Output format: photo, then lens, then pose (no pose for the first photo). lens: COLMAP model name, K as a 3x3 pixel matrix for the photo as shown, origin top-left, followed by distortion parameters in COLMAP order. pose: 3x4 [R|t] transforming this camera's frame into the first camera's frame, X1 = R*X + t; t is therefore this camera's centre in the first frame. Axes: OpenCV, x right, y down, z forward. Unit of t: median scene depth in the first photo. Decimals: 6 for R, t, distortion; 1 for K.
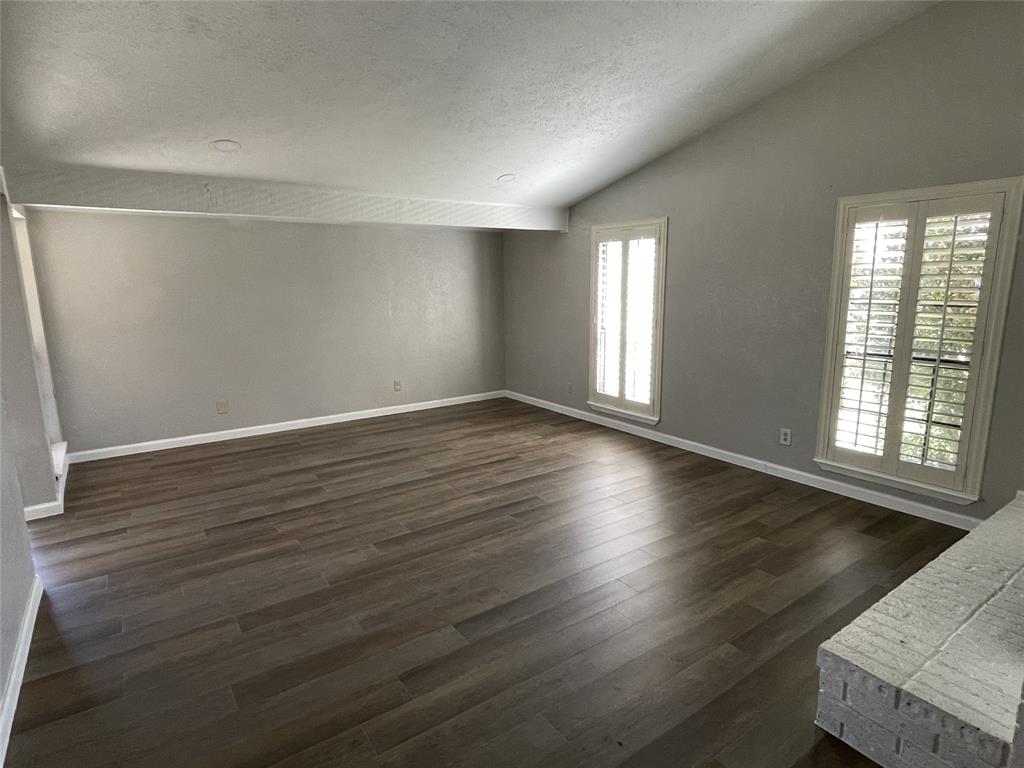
lens RADIAL K [[559.1, 0, 512.0], [0, 559.1, 383.3], [0, 0, 1]] dist [0.003747, 0.002195]
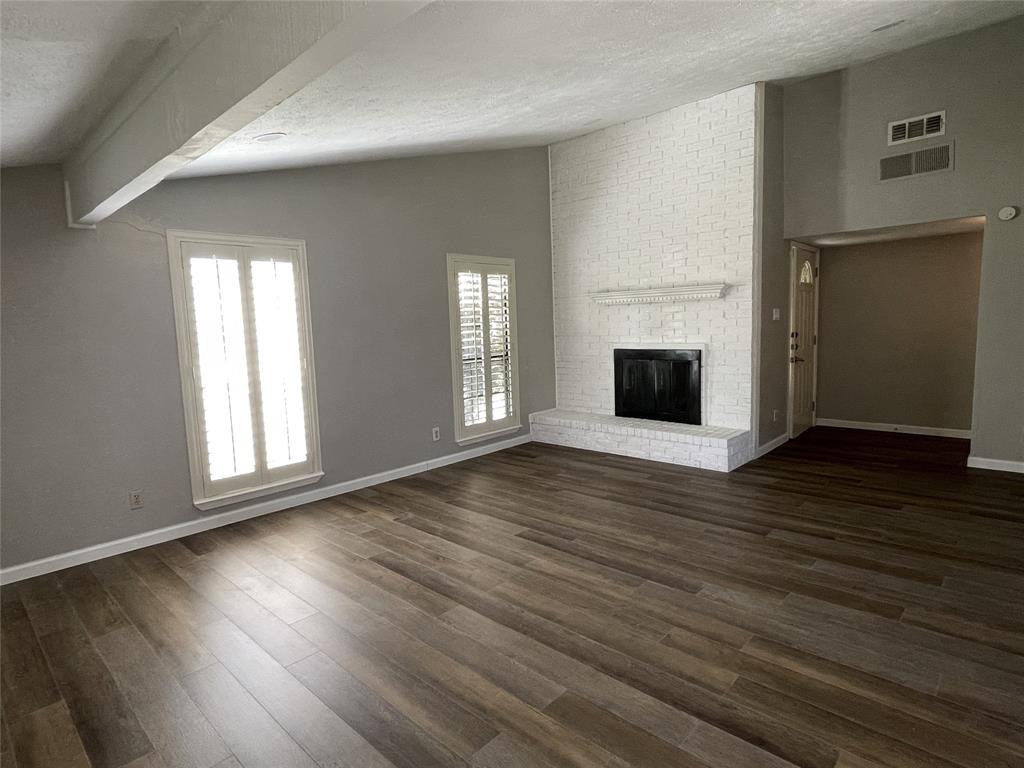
lens RADIAL K [[559.1, 0, 508.4], [0, 559.1, 383.2], [0, 0, 1]] dist [0.003747, 0.002195]
pose [[-0.194021, -0.093399, 0.976541, -0.757782], [0.217373, 0.966618, 0.135638, -0.149997], [-0.956611, 0.238591, -0.167242, 1.022093]]
